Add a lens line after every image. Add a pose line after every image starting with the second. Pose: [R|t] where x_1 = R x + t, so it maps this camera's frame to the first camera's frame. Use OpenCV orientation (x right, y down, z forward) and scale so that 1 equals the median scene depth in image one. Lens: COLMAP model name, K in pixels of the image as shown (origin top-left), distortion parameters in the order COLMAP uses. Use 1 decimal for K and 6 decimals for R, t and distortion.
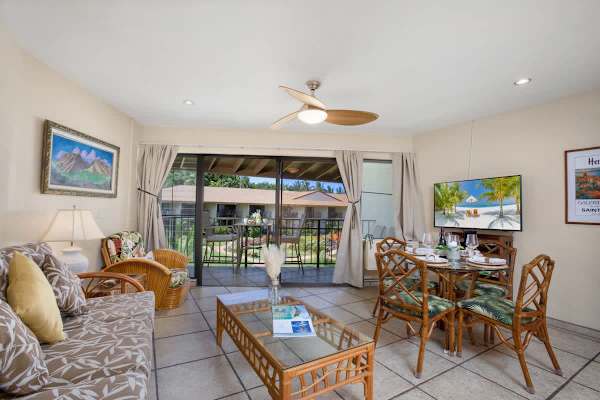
lens RADIAL K [[246.1, 0, 300.7], [0, 246.1, 199.9], [0, 0, 1]] dist [-0.003805, -0.000073]
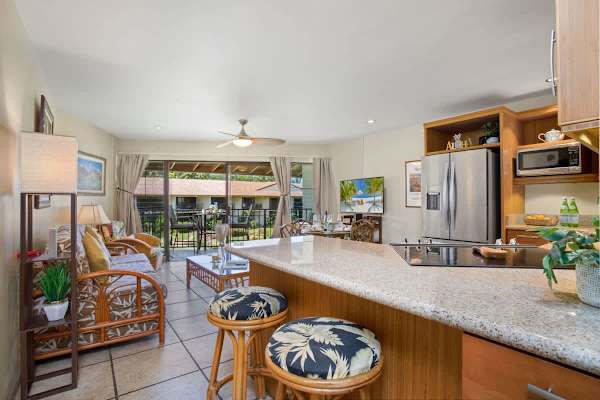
lens RADIAL K [[305.6, 0, 299.1], [0, 305.6, 197.3], [0, 0, 1]] dist [0.003098, 0.000368]
pose [[0.997880, -0.017768, 0.062603, 0.221103], [0.015703, 0.999321, 0.033327, -0.040012], [-0.063153, -0.032273, 0.997482, -0.773659]]
